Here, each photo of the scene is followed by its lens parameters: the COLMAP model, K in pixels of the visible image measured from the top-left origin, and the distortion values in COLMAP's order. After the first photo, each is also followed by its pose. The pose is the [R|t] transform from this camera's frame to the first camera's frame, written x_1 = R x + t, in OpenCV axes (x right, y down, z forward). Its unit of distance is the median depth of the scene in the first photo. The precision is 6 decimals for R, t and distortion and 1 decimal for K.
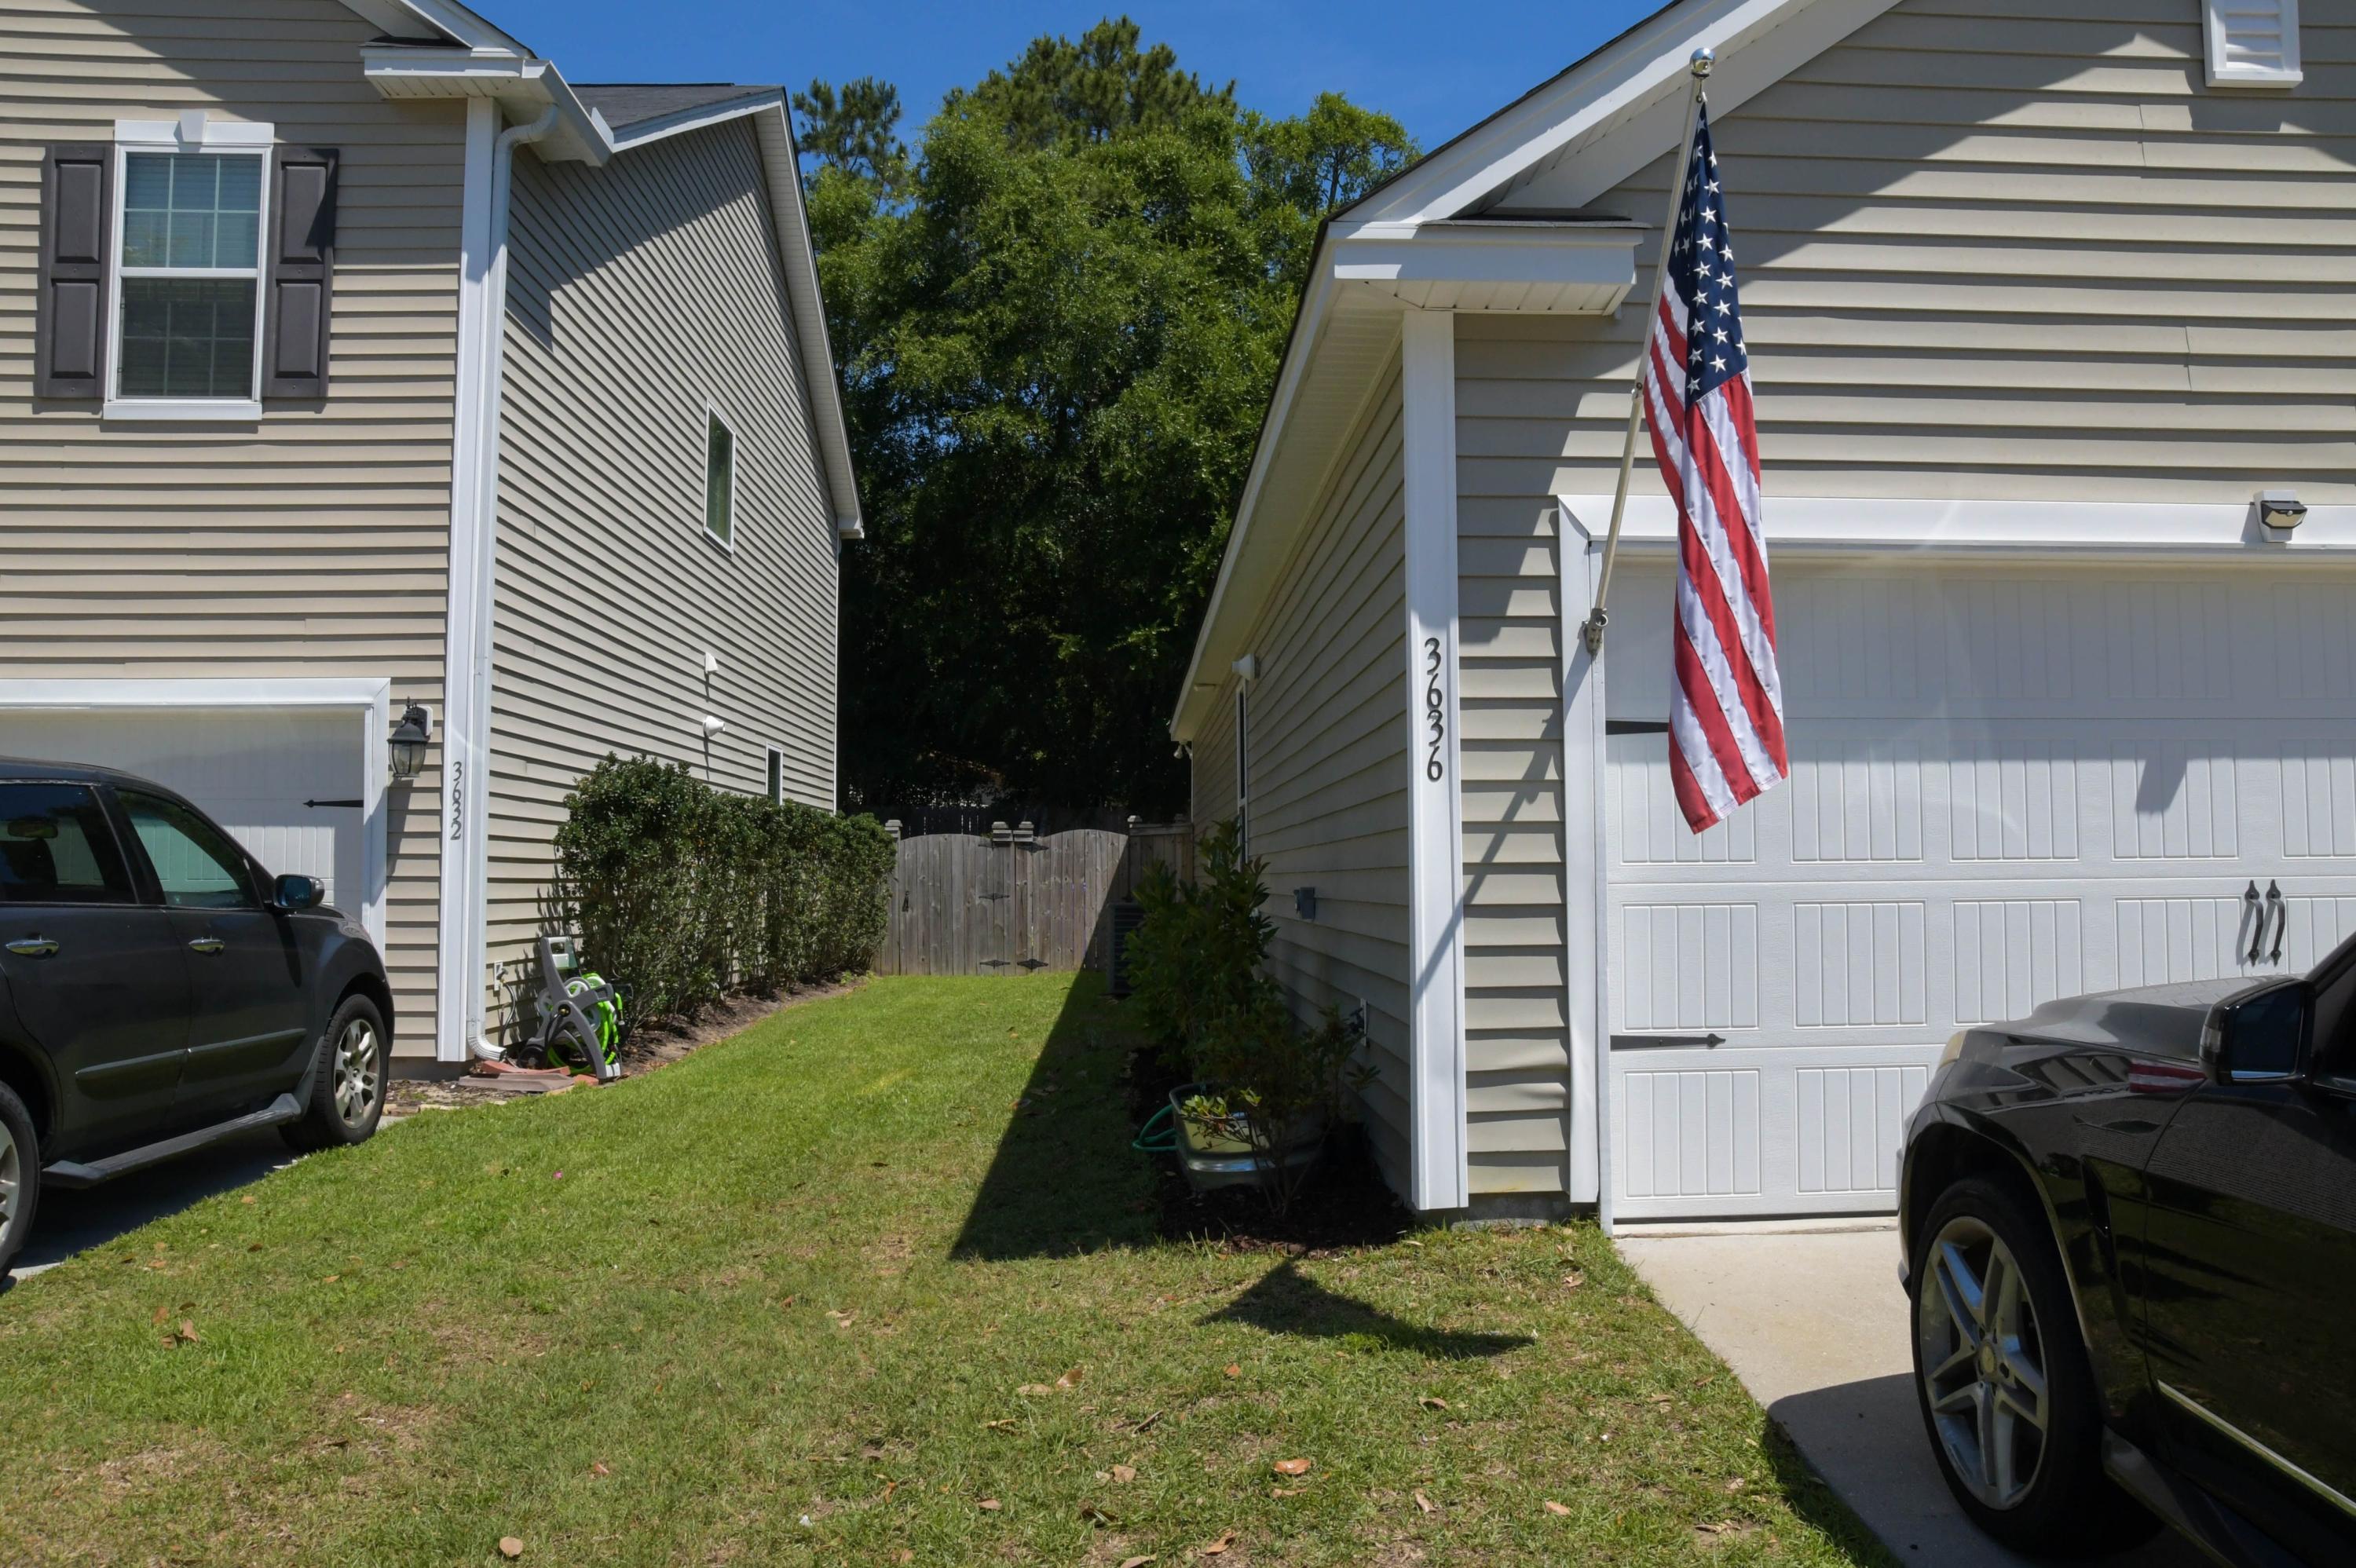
lens RADIAL K [[1790.5, 0, 1180.1], [0, 1790.5, 745.6], [0, 0, 1]] dist [-0.032960, 0.003154]
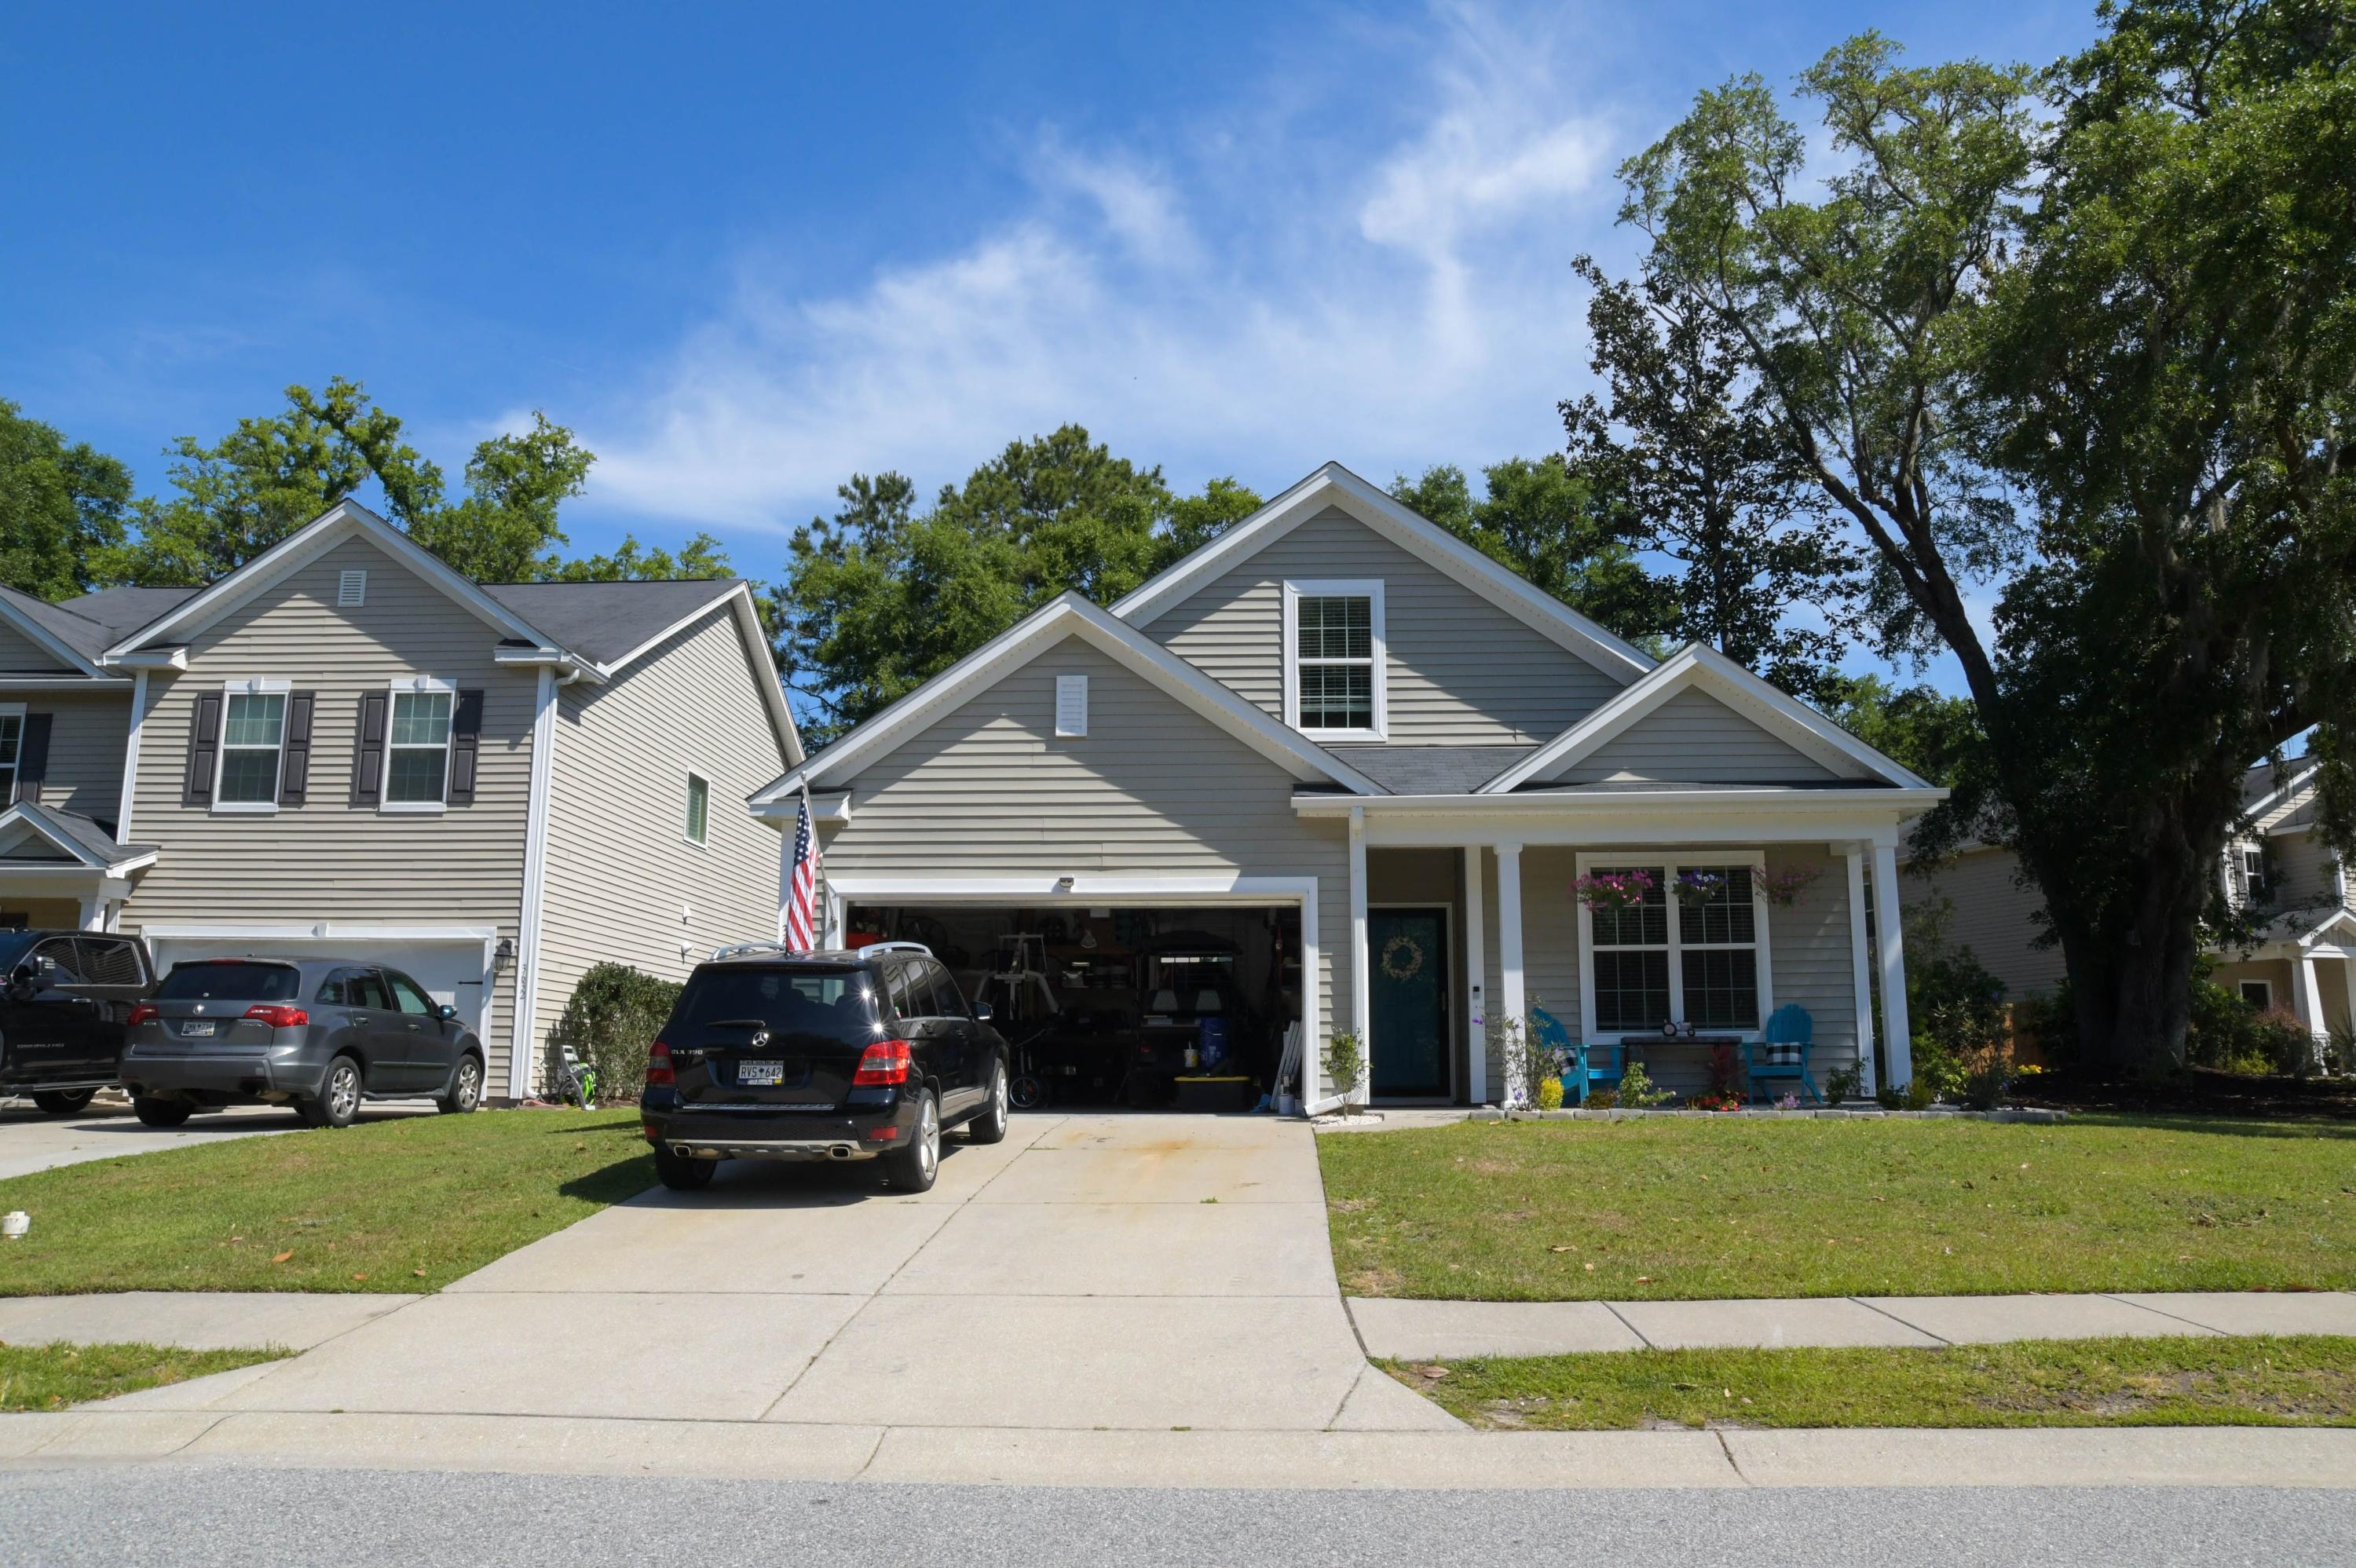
lens RADIAL K [[1734.7, 0, 1217.5], [0, 1734.7, 774.1], [0, 0, 1]] dist [-0.122669, 0.112761]
pose [[0.998030, -0.009835, -0.061969, 0.590676], [0.003275, 0.994457, -0.105088, -0.001027], [0.062659, 0.104678, 0.992530, -1.079005]]
